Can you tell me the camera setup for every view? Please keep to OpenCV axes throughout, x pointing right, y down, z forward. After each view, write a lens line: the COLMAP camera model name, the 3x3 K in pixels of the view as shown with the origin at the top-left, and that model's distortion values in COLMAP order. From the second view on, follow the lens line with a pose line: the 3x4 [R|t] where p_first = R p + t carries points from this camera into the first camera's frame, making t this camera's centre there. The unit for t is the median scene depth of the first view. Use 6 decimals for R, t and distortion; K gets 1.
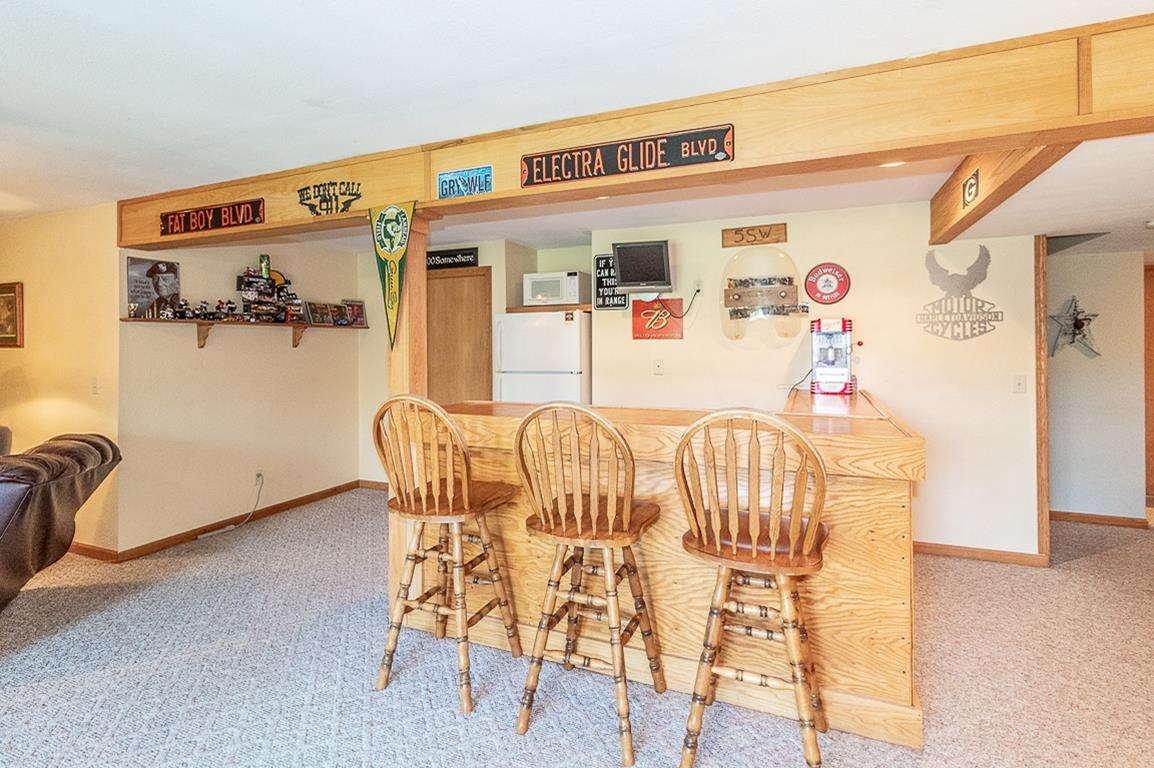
lens RADIAL K [[546.4, 0, 571.8], [0, 546.4, 348.4], [0, 0, 1]] dist [0.012990, -0.000251]
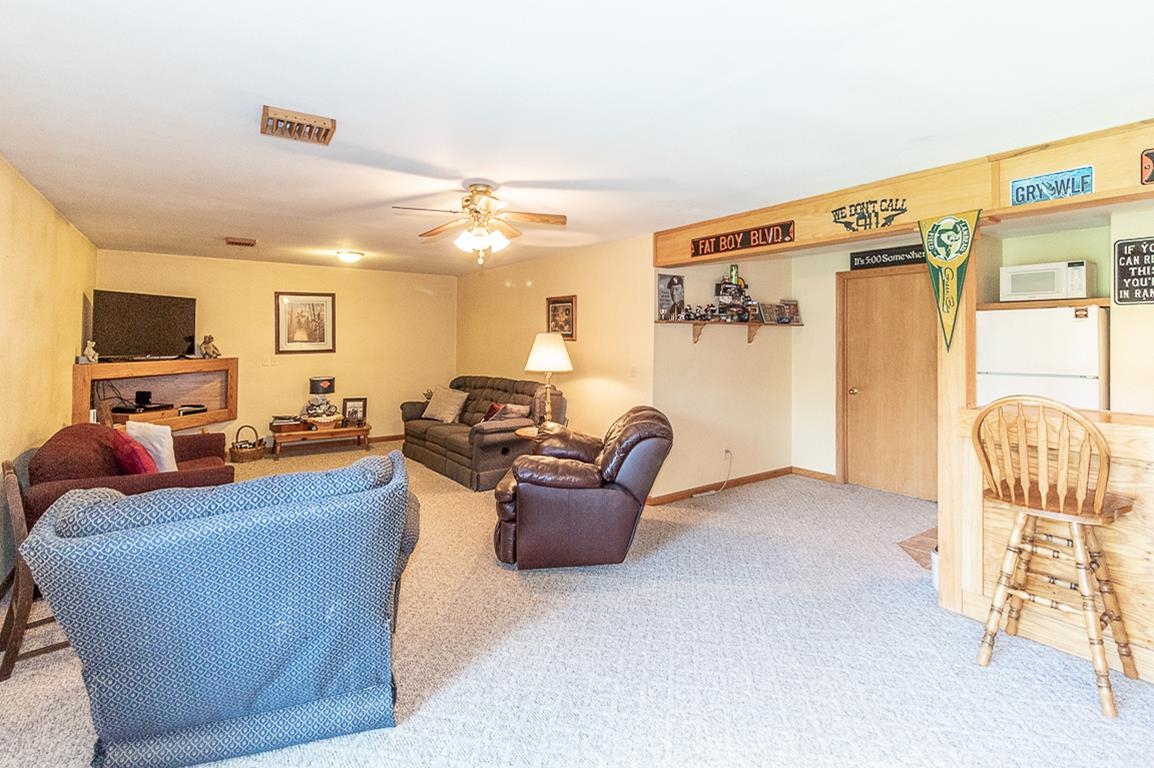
lens RADIAL K [[546.4, 0, 606.6], [0, 546.4, 334.9], [0, 0, 1]] dist [0.012990, -0.000251]
pose [[0.859641, 0.005166, -0.510873, -0.278811], [-0.010884, 0.999907, -0.008204, -0.009977], [0.510783, 0.012613, 0.859617, -0.209383]]
